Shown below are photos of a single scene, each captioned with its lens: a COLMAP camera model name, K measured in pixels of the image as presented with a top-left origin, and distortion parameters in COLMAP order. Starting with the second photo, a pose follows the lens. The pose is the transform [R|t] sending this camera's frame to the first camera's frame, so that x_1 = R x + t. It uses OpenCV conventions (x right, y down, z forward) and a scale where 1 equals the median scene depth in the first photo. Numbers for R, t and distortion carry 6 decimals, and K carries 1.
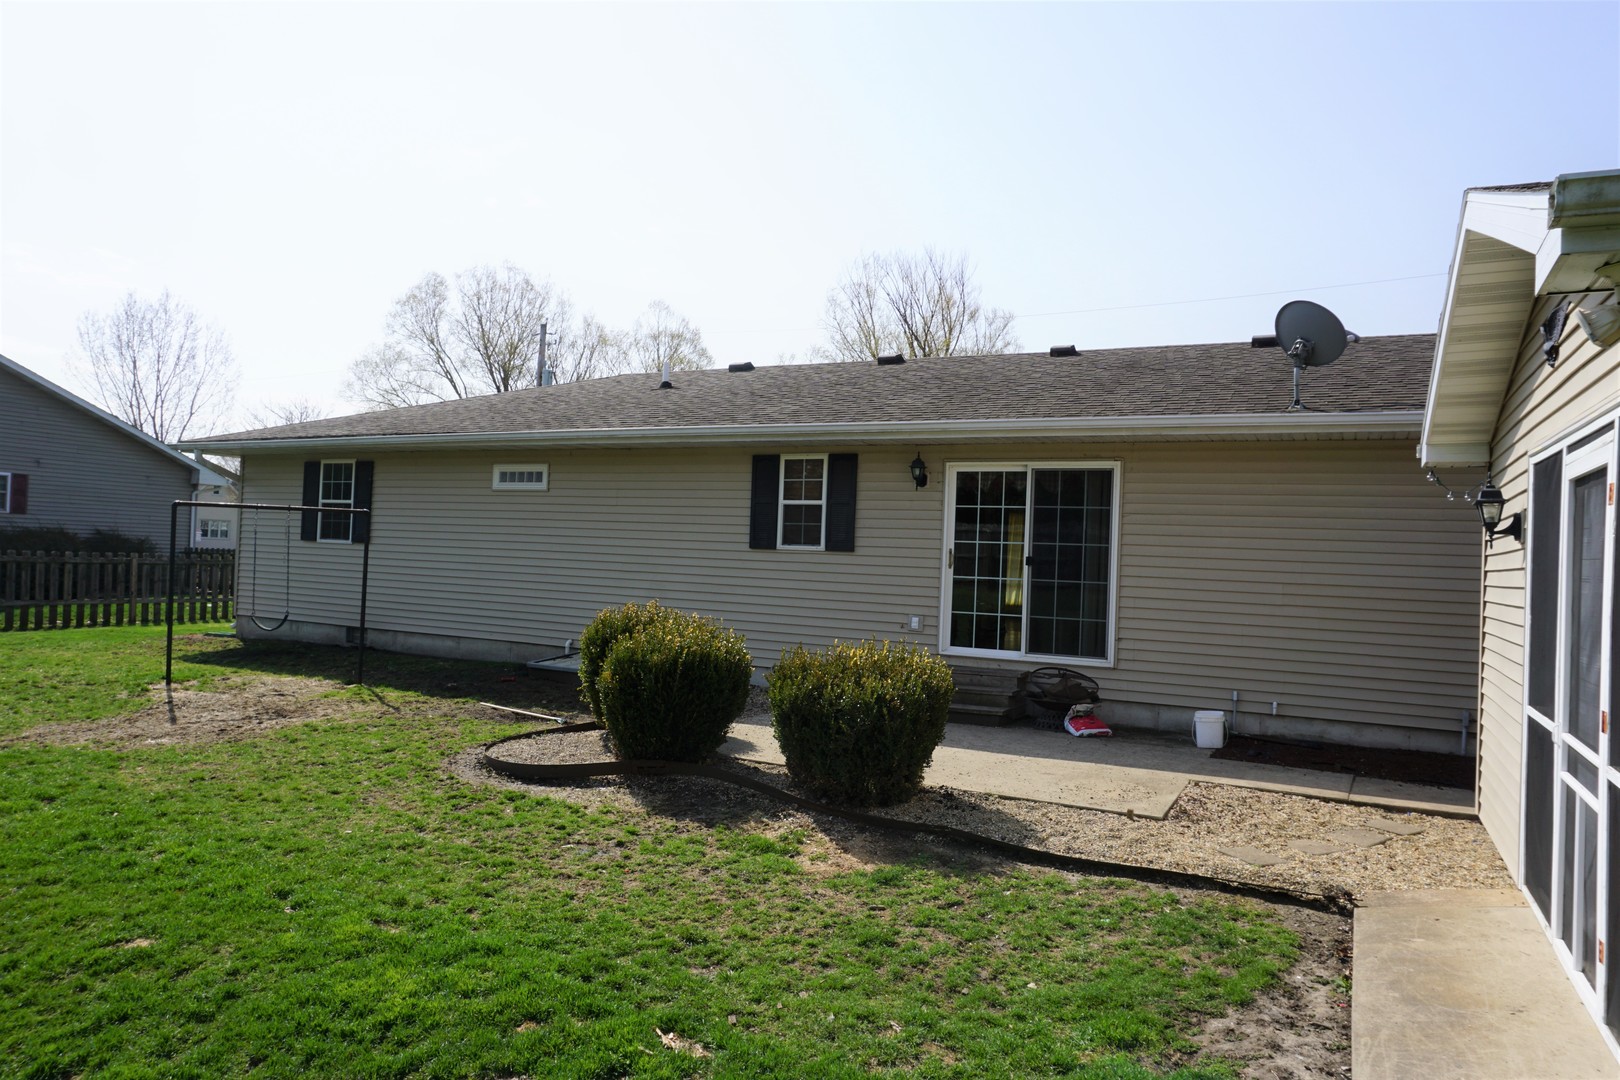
lens RADIAL K [[1076.8, 0, 812.1], [0, 1076.8, 543.3], [0, 0, 1]] dist [-0.052011, 0.036621]
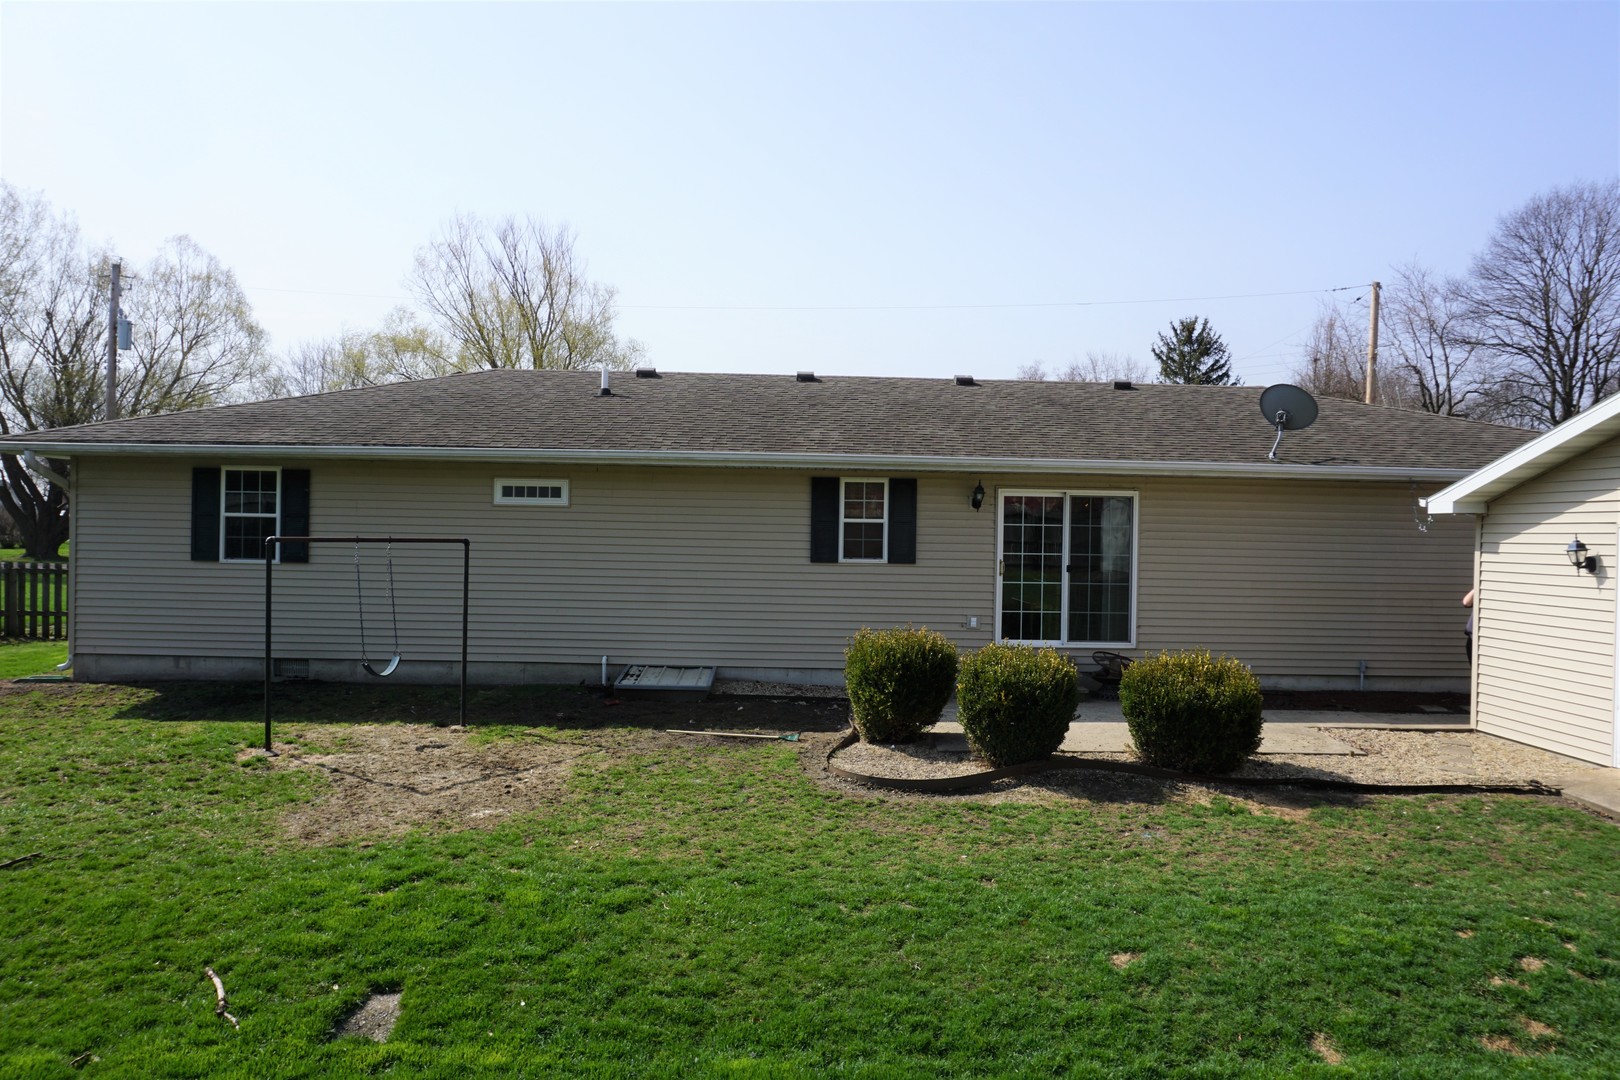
lens RADIAL K [[1076.8, 0, 808.8], [0, 1076.8, 541.1], [0, 0, 1]] dist [-0.052011, 0.036621]
pose [[0.876731, -0.029429, 0.480080, -0.617453], [0.010323, 0.999048, 0.042390, -0.066685], [-0.480870, -0.032209, 0.876200, 0.039517]]
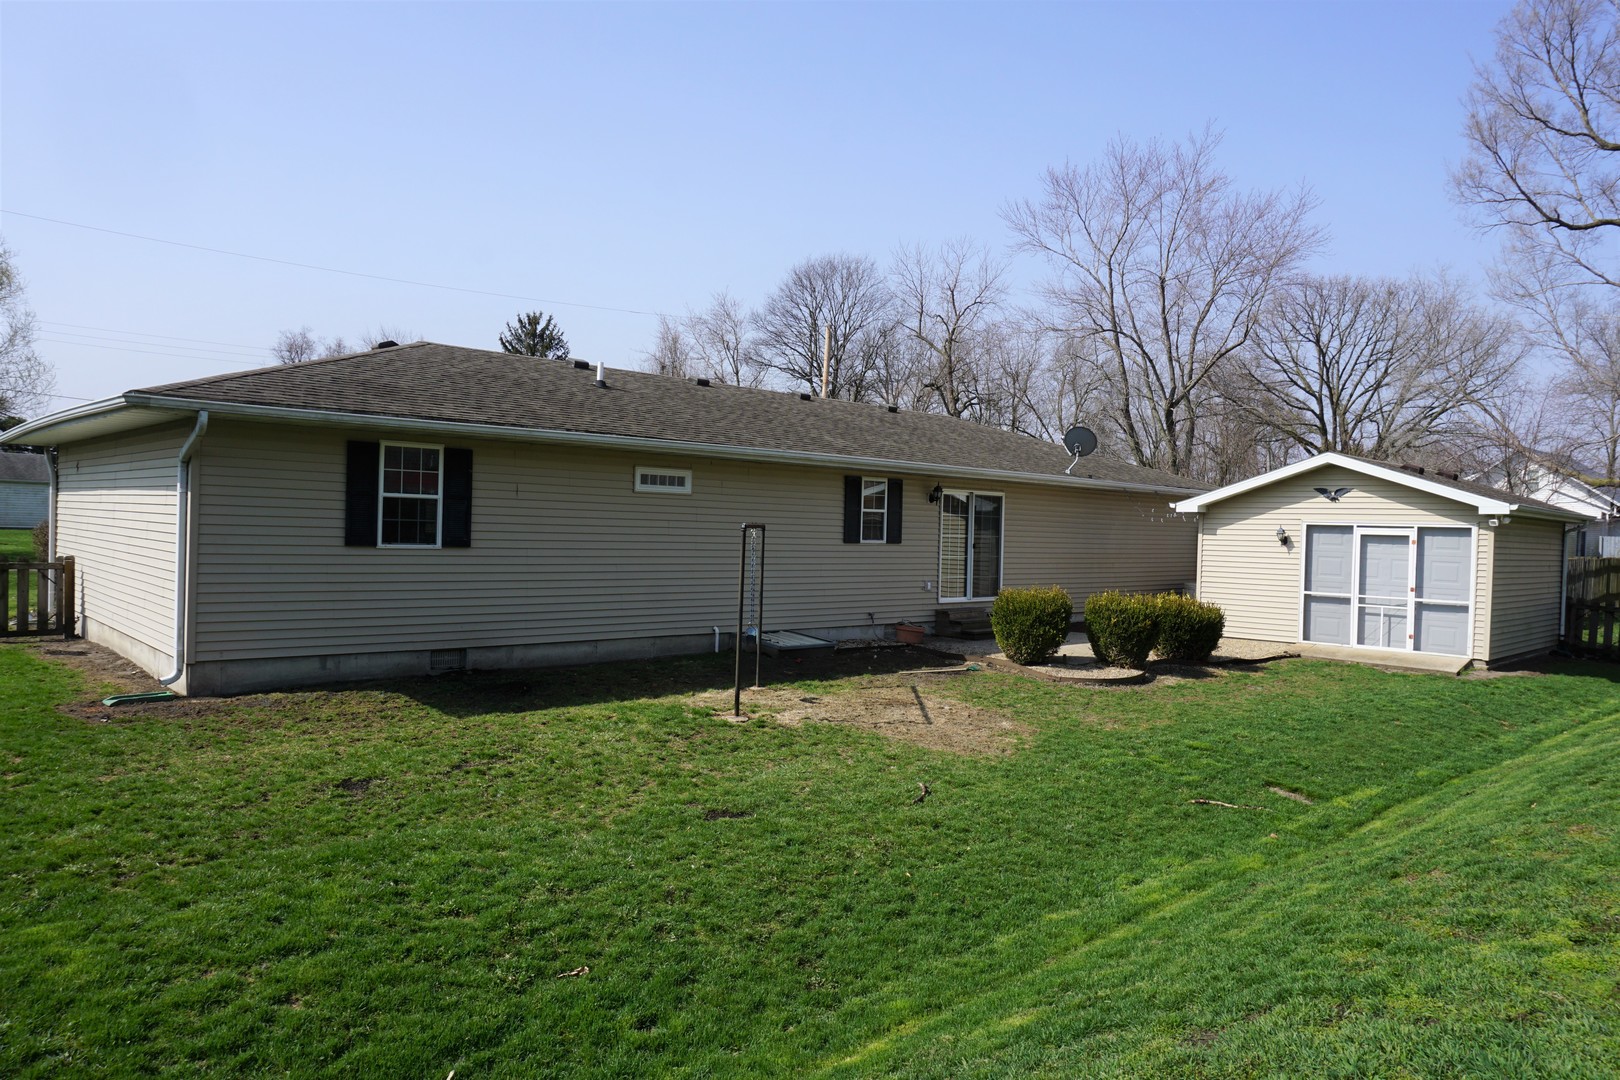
lens RADIAL K [[1076.8, 0, 815.2], [0, 1076.8, 532.0], [0, 0, 1]] dist [-0.052011, 0.036621]
pose [[0.333220, -0.034866, 0.942204, -1.455670], [-0.027529, 0.998530, 0.046686, -0.076938], [-0.942447, -0.041494, 0.331770, 0.603399]]
